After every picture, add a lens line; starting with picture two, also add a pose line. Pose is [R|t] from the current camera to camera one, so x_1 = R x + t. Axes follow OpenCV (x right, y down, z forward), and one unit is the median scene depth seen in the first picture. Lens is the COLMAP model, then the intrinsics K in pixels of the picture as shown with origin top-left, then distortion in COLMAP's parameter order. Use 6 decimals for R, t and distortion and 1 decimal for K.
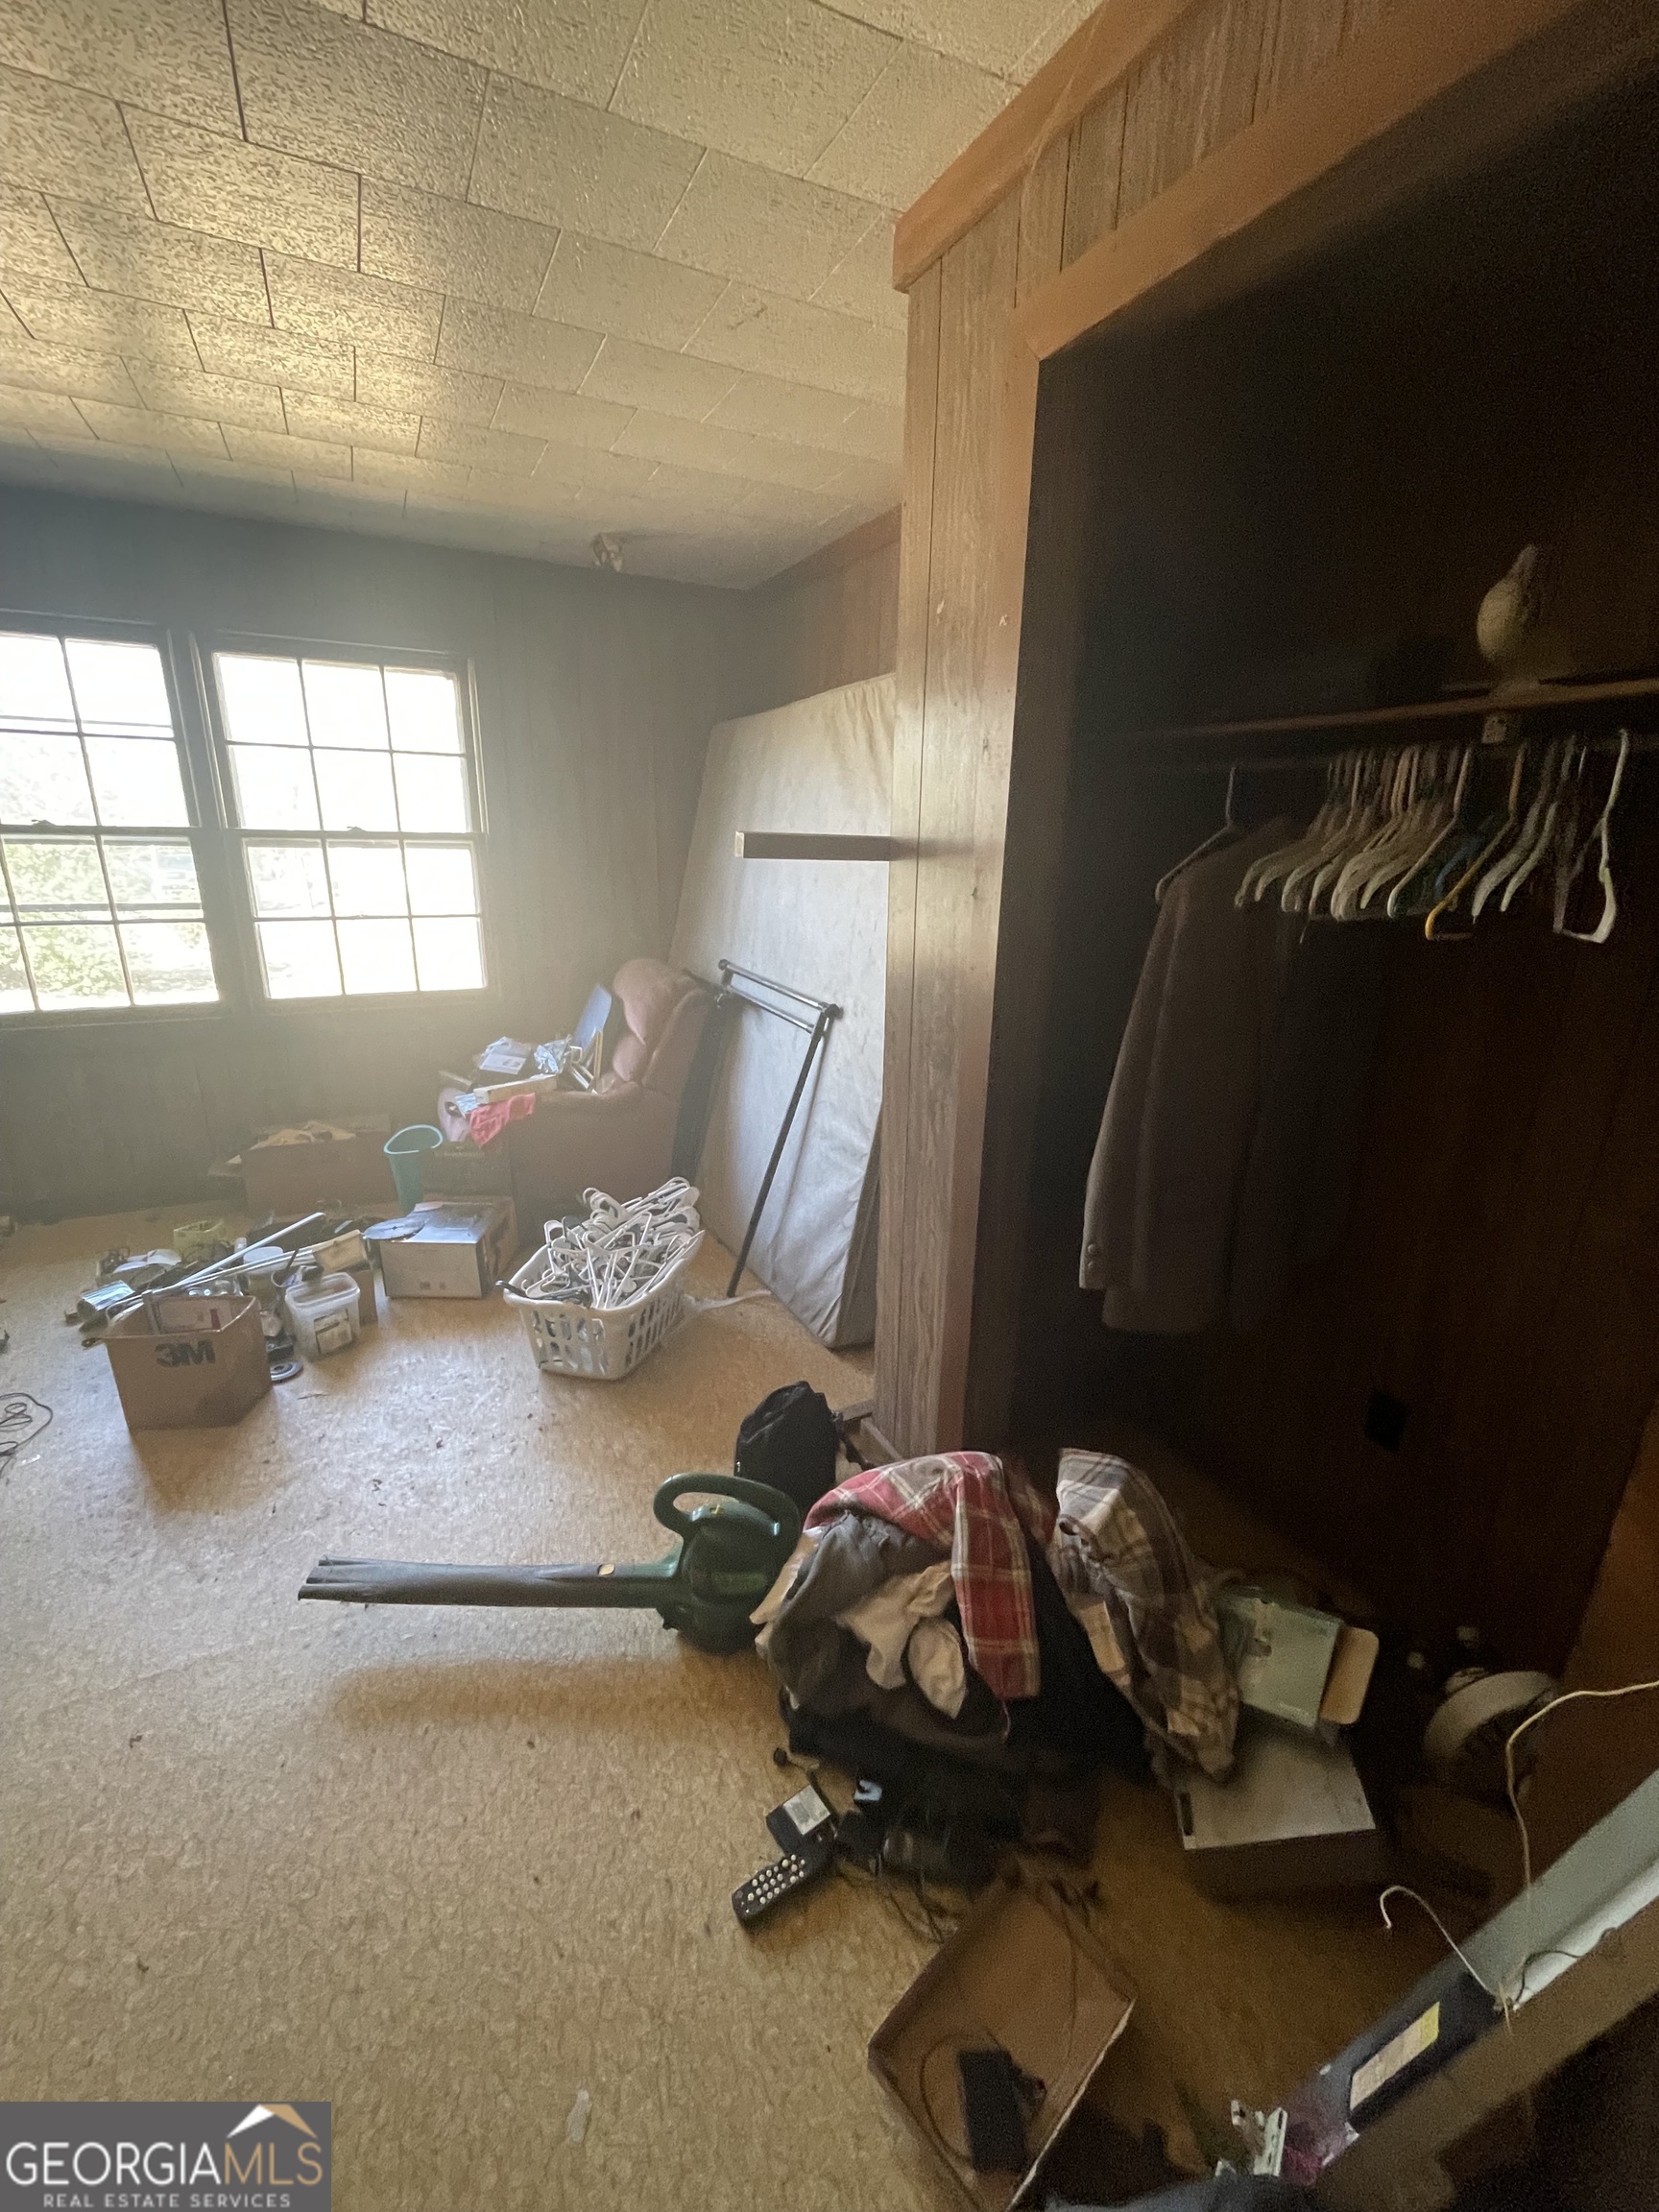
lens RADIAL K [[894.2, 0, 826.9], [0, 894.2, 1109.3], [0, 0, 1]] dist [-0.006191, 0.000131]
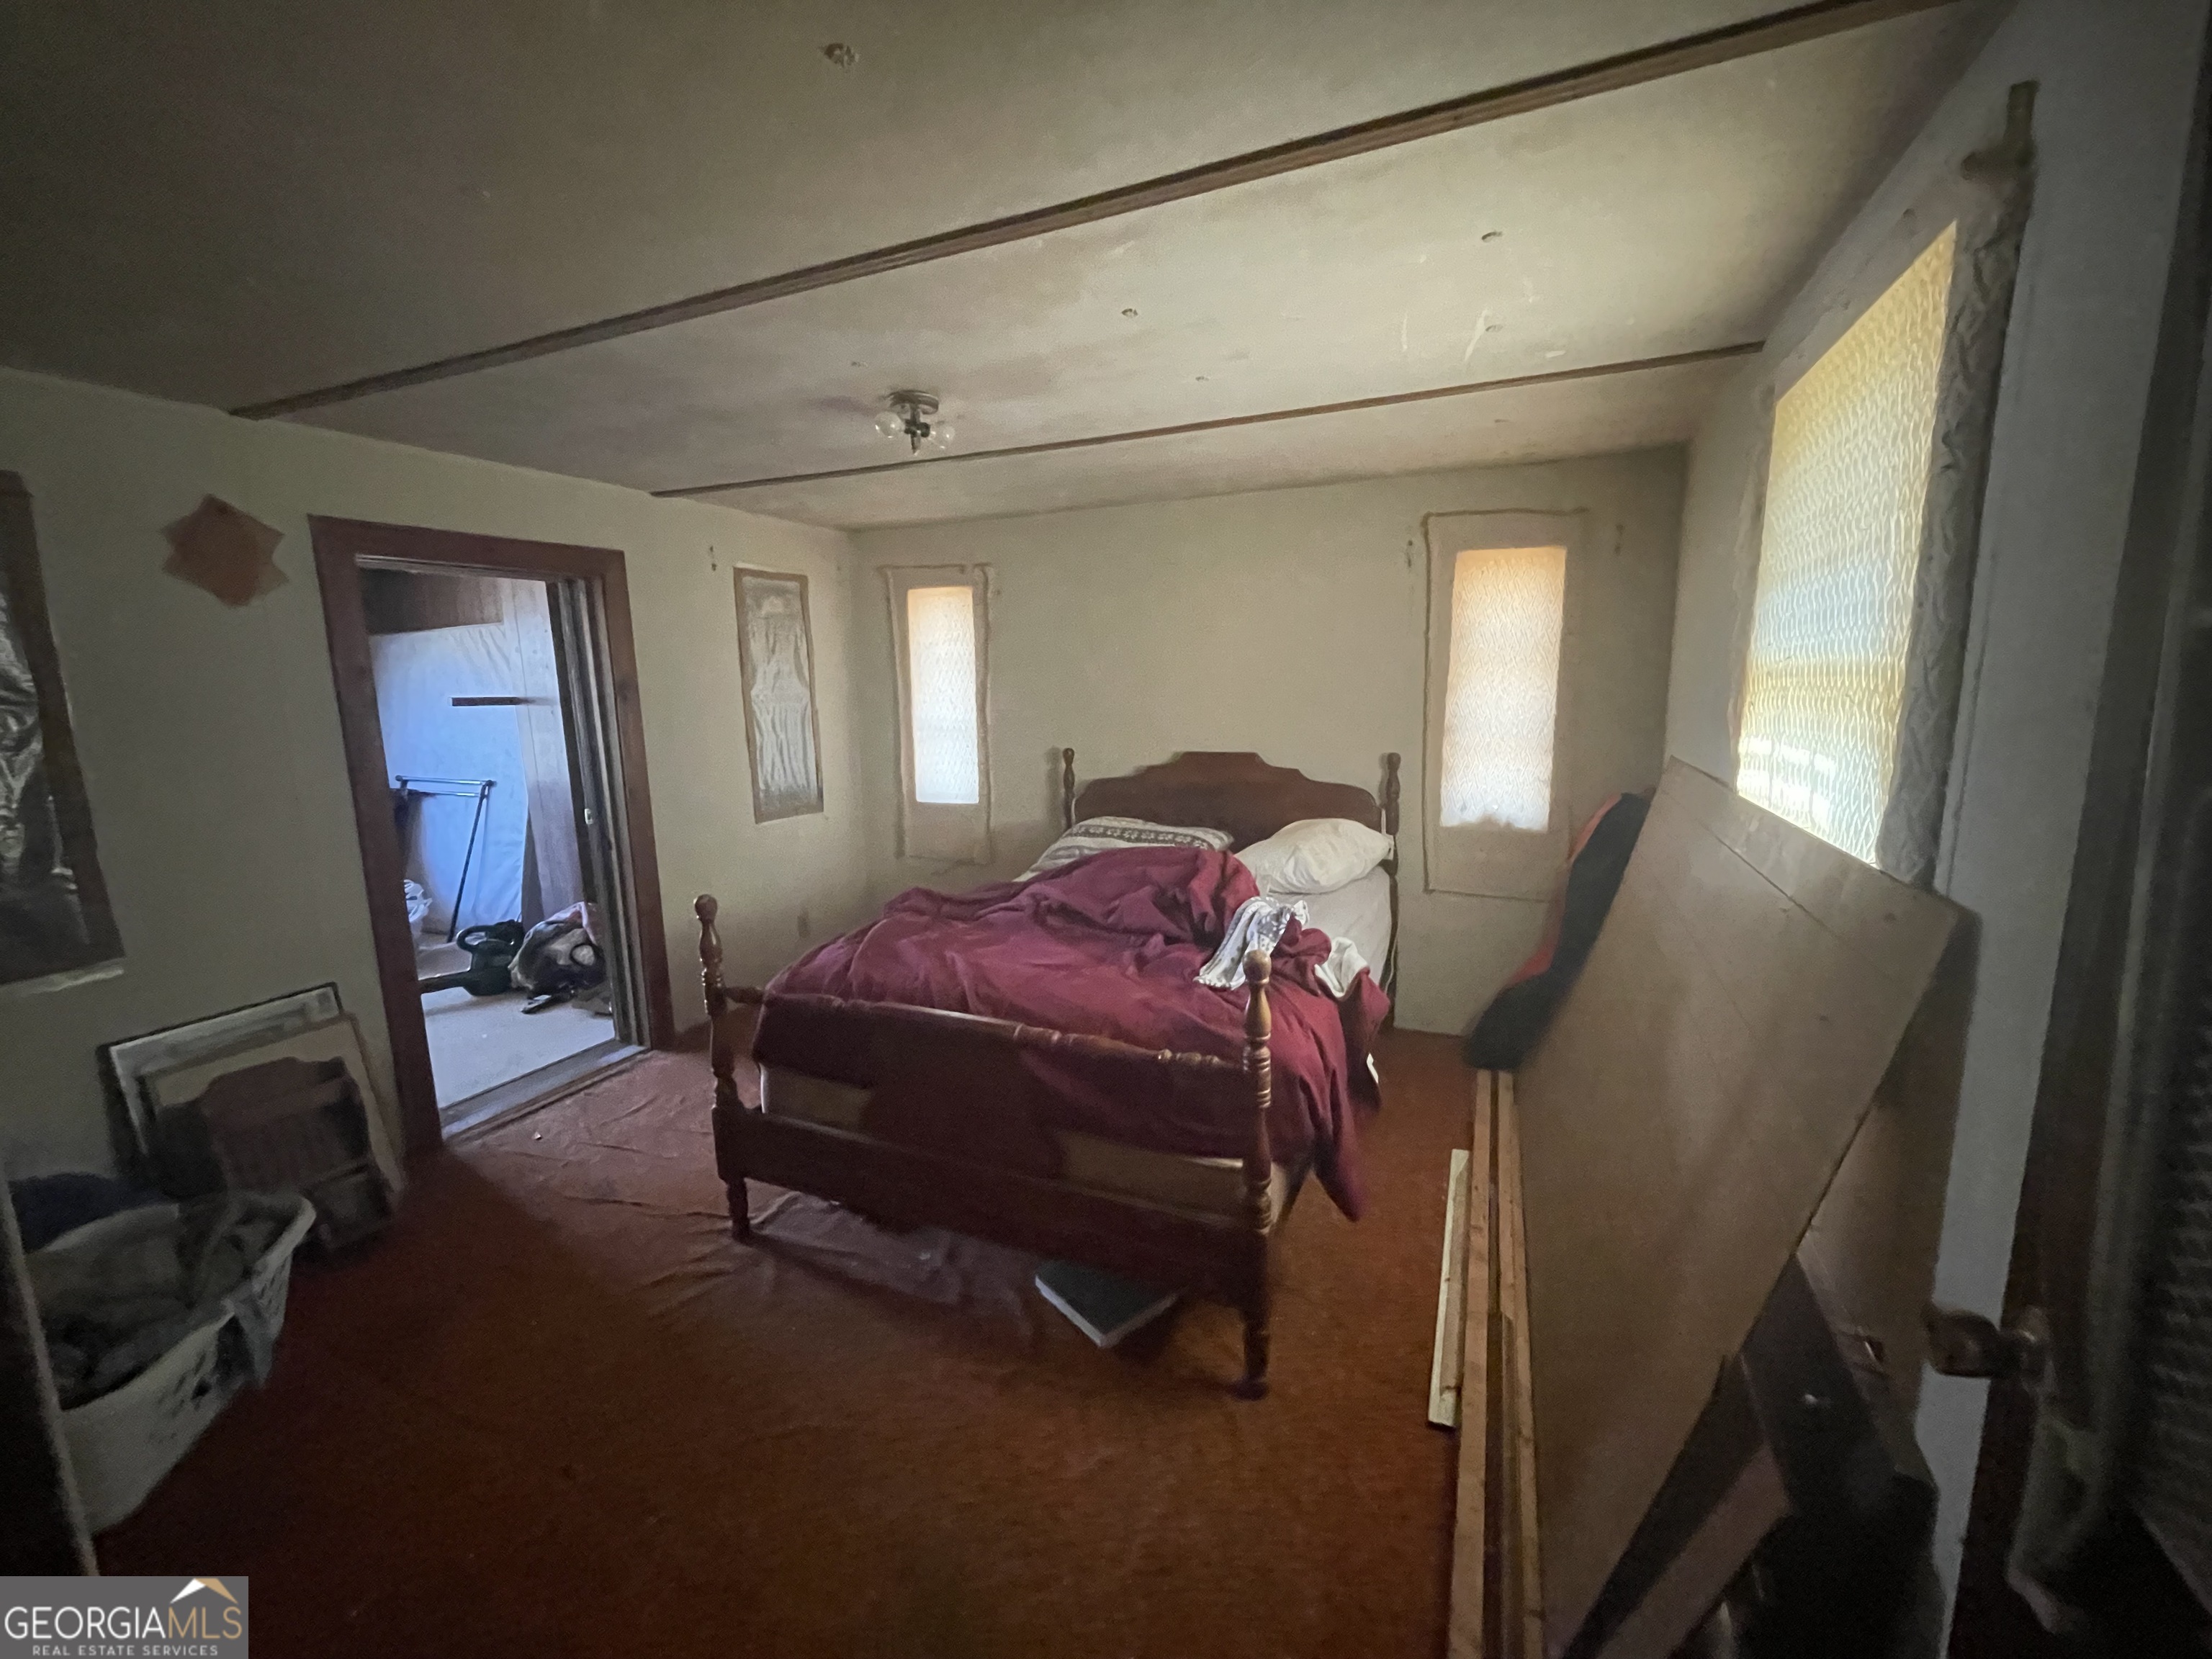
lens RADIAL K [[894.2, 0, 1106.9], [0, 894.2, 822.8], [0, 0, 1]] dist [-0.006191, 0.000131]
pose [[0.777525, -0.143123, 0.612348, -0.262220], [0.224905, 0.972639, -0.058238, 0.679877], [-0.587258, 0.183002, 0.788440, -2.304116]]
